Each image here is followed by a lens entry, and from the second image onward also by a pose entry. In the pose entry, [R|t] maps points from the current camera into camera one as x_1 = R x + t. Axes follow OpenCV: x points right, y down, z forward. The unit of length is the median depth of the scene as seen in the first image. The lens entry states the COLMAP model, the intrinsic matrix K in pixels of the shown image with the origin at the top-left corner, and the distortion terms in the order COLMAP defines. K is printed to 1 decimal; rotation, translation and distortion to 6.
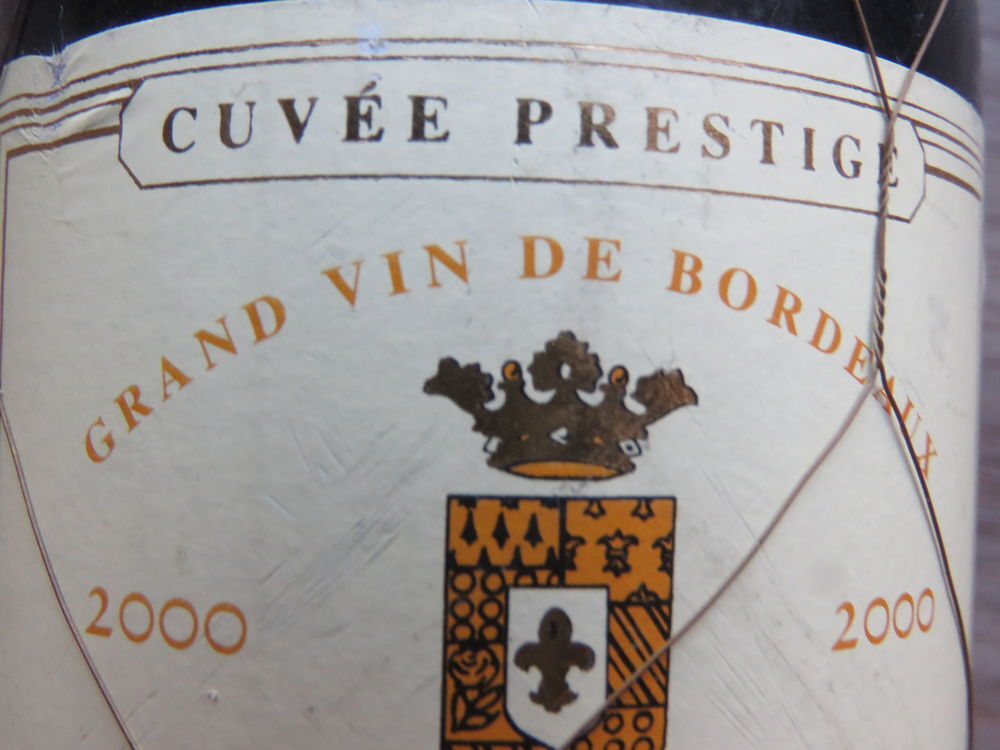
lens RADIAL K [[1195.9, 0, 500.0], [0, 1195.9, 375.0], [0, 0, 1]] dist [-0.068691, -0.024907]
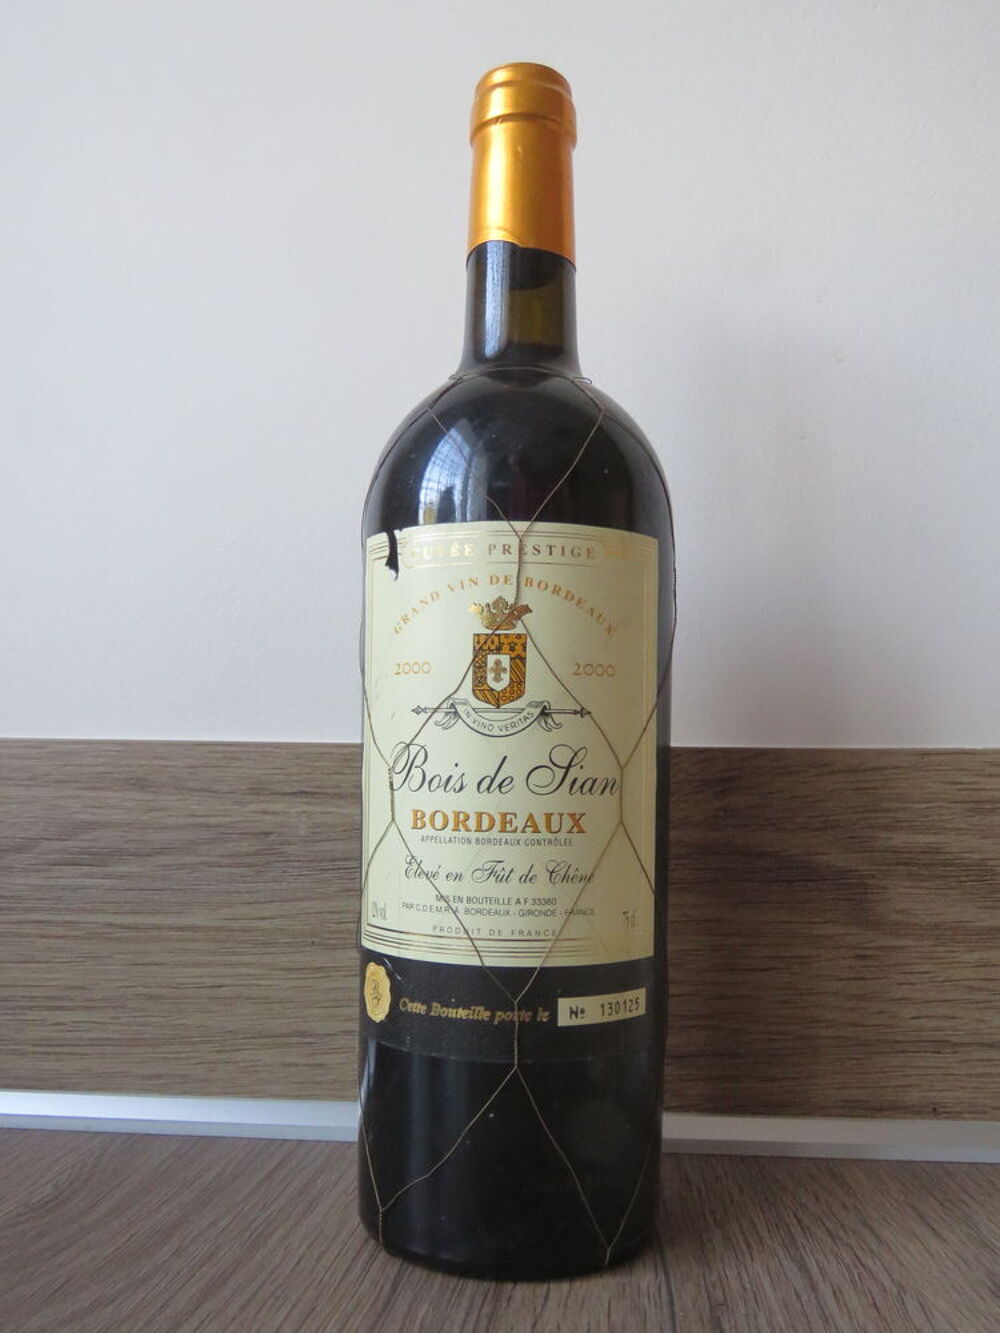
lens RADIAL K [[1195.1, 0, 500.0], [0, 1195.1, 666.5], [0, 0, 1]] dist [0.008667, 0.000452]
pose [[0.970155, -0.028903, -0.240756, 1.106473], [0.013239, 0.997703, -0.066428, 0.513014], [0.242123, 0.061258, 0.968310, -3.238632]]
